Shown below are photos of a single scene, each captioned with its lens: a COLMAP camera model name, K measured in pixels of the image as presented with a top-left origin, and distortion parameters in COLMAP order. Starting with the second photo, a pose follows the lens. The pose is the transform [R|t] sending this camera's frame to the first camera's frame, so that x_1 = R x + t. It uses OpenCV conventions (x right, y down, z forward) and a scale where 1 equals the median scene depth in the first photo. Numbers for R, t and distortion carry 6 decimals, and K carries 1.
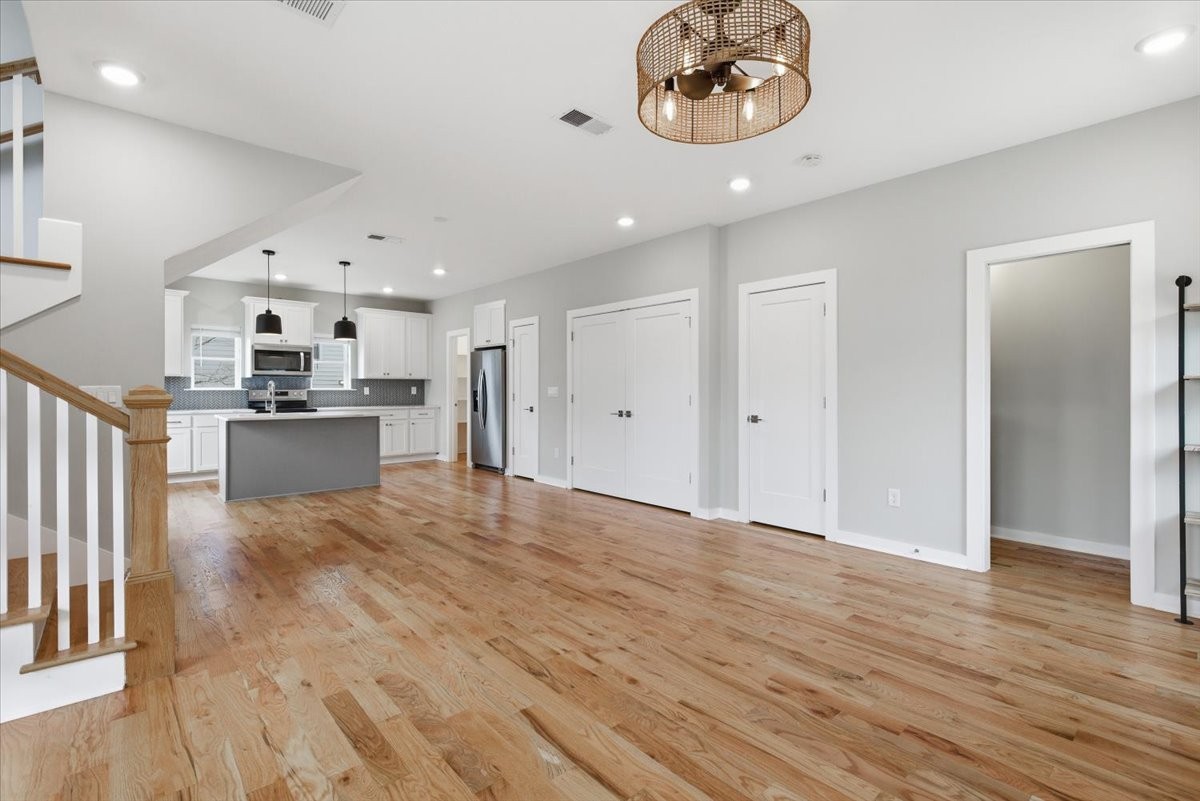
lens RADIAL K [[548.3, 0, 609.2], [0, 548.3, 391.5], [0, 0, 1]] dist [0.002414, -0.001134]
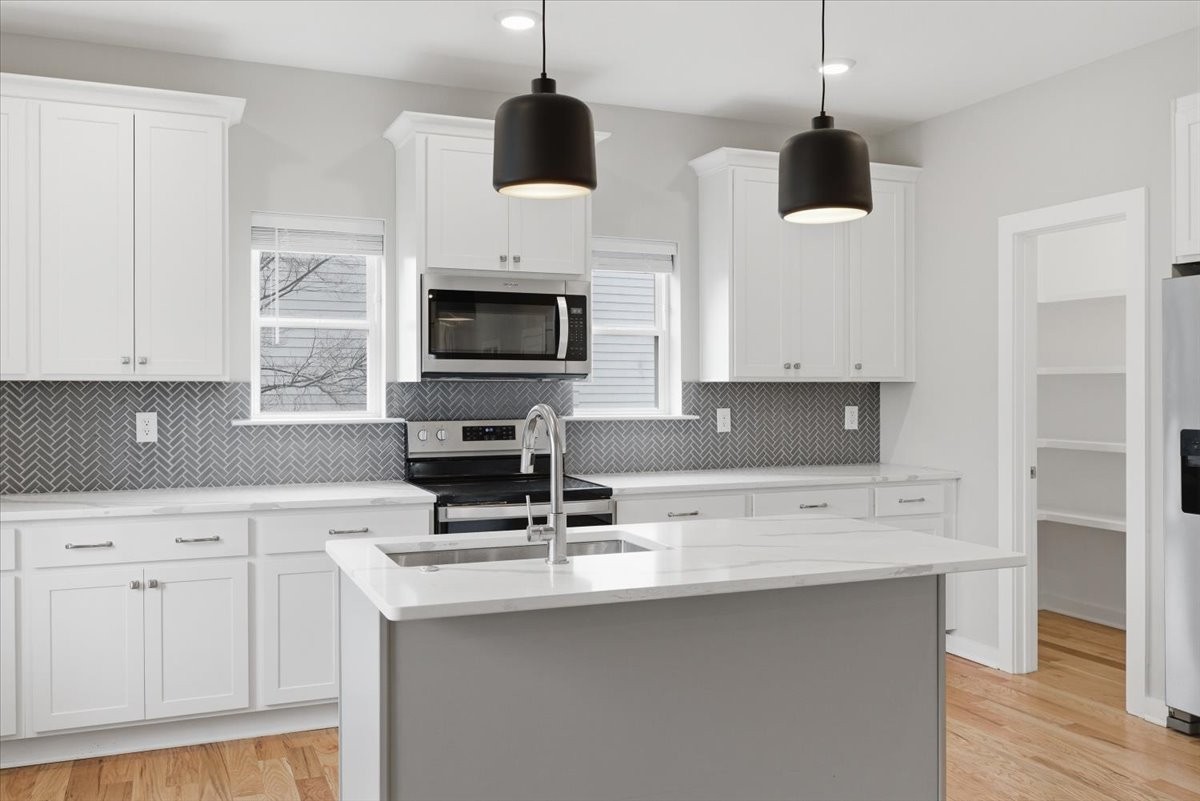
lens RADIAL K [[1037.6, 0, 607.0], [0, 1037.6, 387.7], [0, 0, 1]] dist [-0.012031, 0.009761]
pose [[0.945239, -0.000578, -0.326380, -0.365488], [-0.001442, 0.999981, -0.005949, -0.019075], [0.326377, 0.006094, 0.945220, 0.491659]]
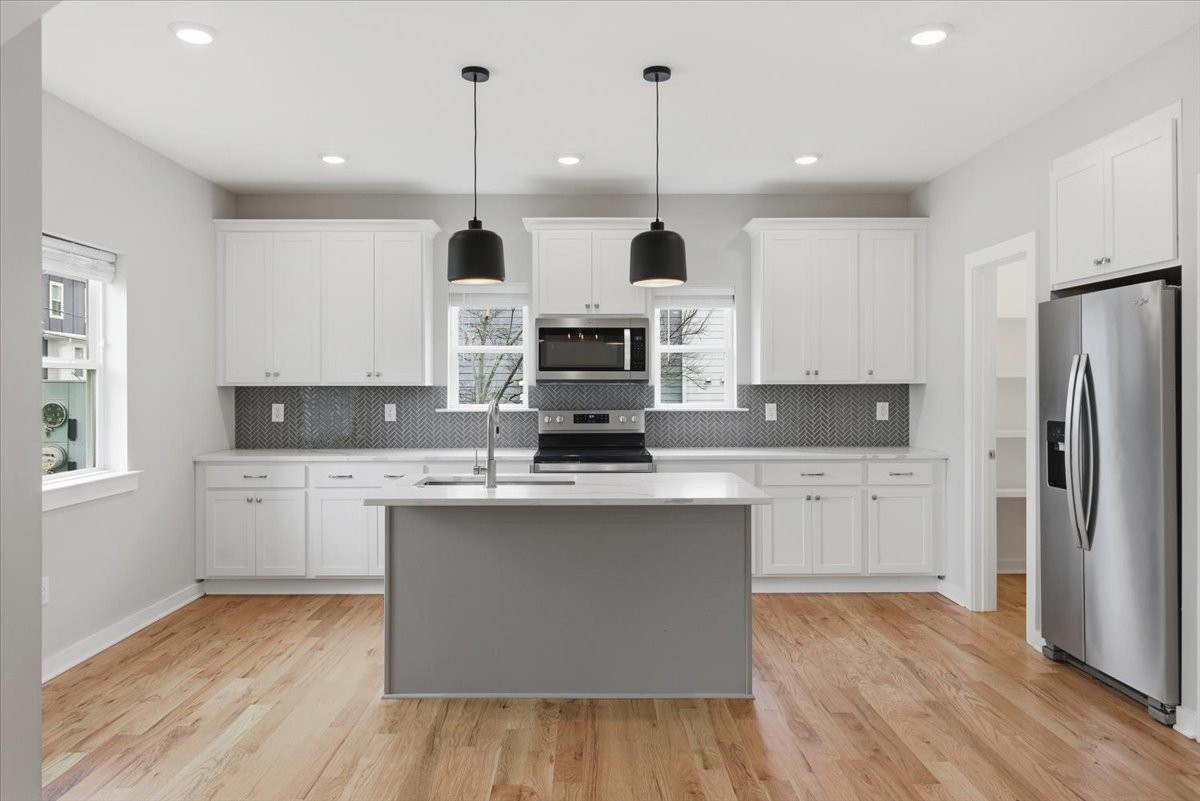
lens RADIAL K [[839.5, 0, 580.6], [0, 839.5, 387.5], [0, 0, 1]] dist [0.012954, -0.013649]
pose [[0.741726, -0.003495, -0.670694, -0.127126], [-0.000592, 0.999983, -0.005866, -0.019632], [0.670703, 0.004748, 0.741711, 0.476178]]
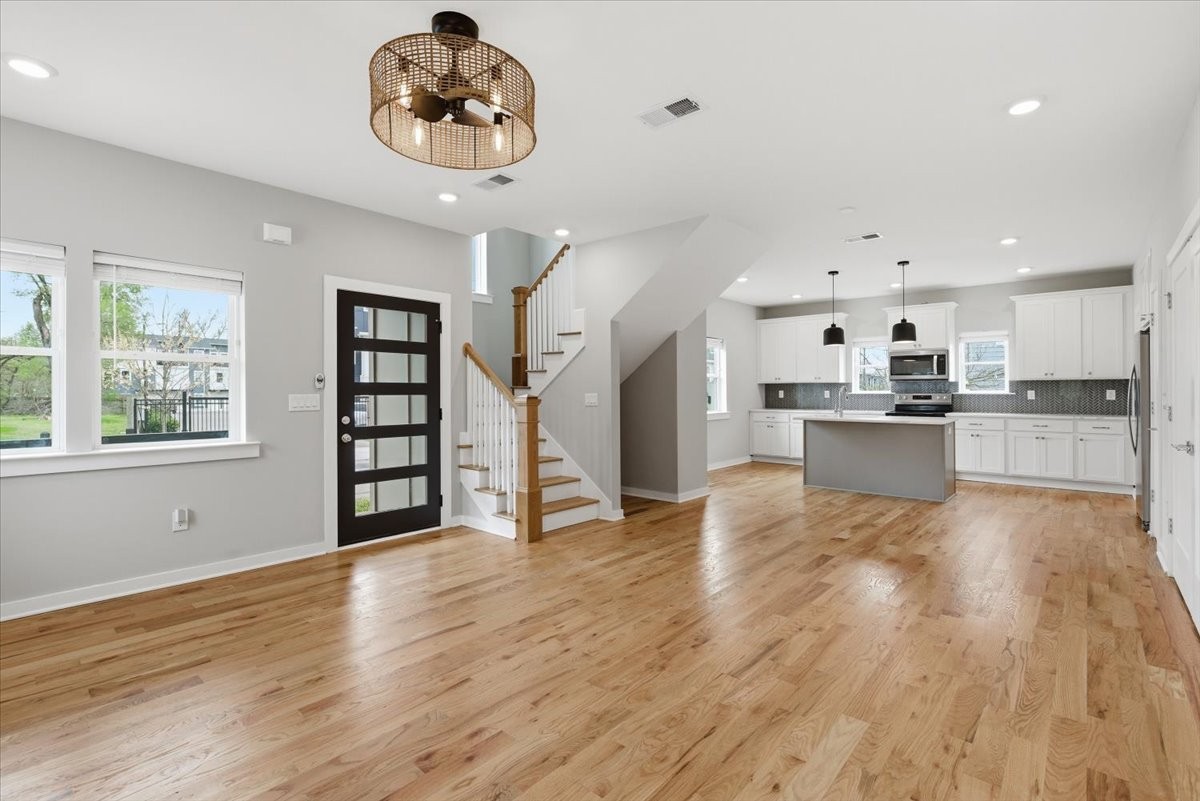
lens RADIAL K [[548.3, 0, 605.4], [0, 548.3, 391.6], [0, 0, 1]] dist [0.002414, -0.001134]
pose [[0.113688, 0.003114, -0.993512, 0.355519], [-0.002034, 0.999994, 0.002901, -0.008758], [0.993514, 0.001691, 0.113694, 0.317626]]
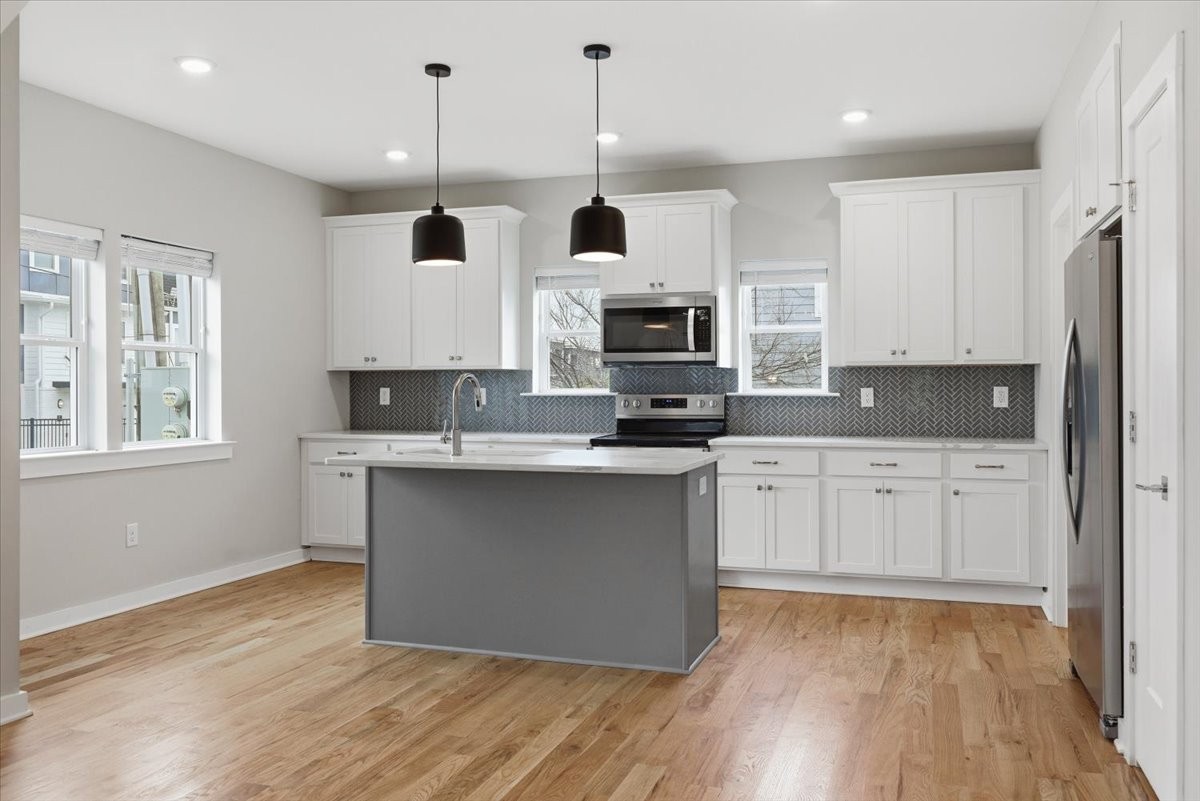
lens RADIAL K [[963.7, 0, 607.3], [0, 963.7, 391.2], [0, 0, 1]] dist [-0.006583, 0.022145]
pose [[0.493138, -0.001709, -0.869949, 0.070802], [-0.004311, 0.999981, -0.004408, -0.002204], [0.869940, 0.005924, 0.493121, 0.589441]]
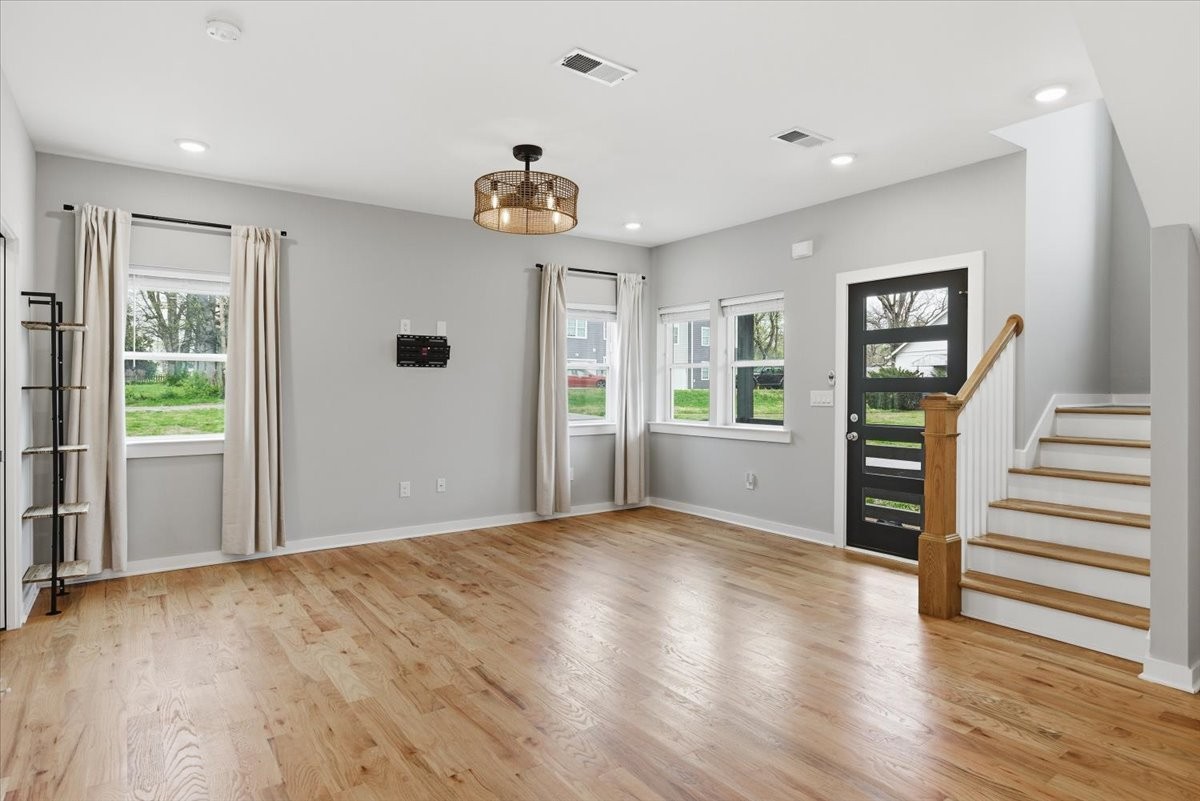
lens RADIAL K [[664.0, 0, 610.0], [0, 664.0, 392.4], [0, 0, 1]] dist [-0.000370, 0.002286]
pose [[-0.994441, 0.002465, 0.105265, -0.069378], [0.003483, 0.999949, 0.009486, -0.009671], [-0.105236, 0.009800, -0.994399, 0.805402]]
